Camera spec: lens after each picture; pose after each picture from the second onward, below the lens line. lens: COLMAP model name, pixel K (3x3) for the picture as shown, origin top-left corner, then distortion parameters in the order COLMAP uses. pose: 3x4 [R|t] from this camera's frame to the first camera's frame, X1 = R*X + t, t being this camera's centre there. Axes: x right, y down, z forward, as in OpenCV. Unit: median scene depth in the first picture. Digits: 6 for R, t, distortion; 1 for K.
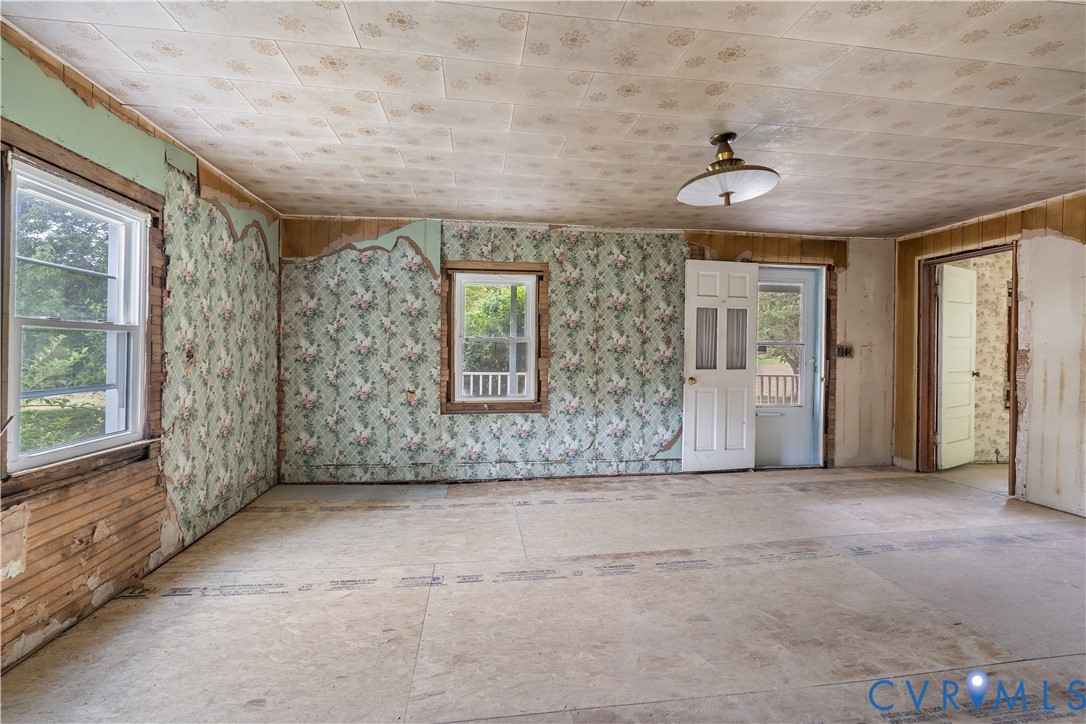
lens RADIAL K [[484.8, 0, 538.8], [0, 484.8, 354.2], [0, 0, 1]] dist [-0.005875, -0.000851]
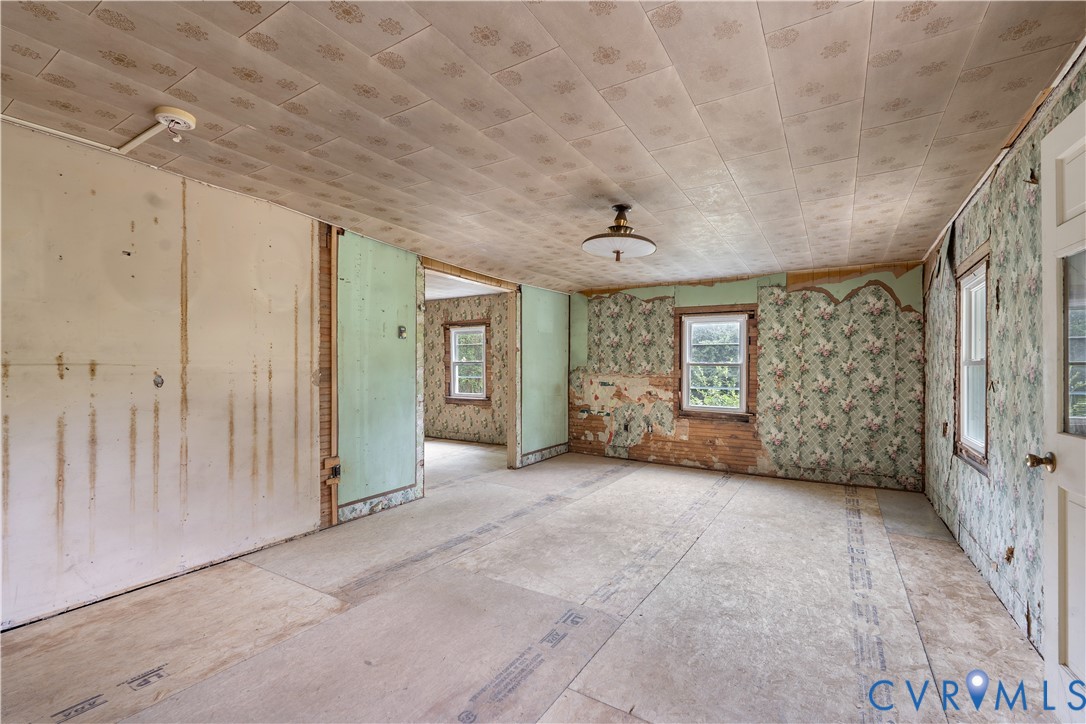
lens RADIAL K [[484.8, 0, 540.3], [0, 484.8, 365.5], [0, 0, 1]] dist [-0.005875, -0.000851]
pose [[-0.647921, -0.018275, -0.761488, 1.493208], [-0.020706, 0.999765, -0.006375, -0.014028], [0.761426, 0.011637, -0.648148, 1.668752]]
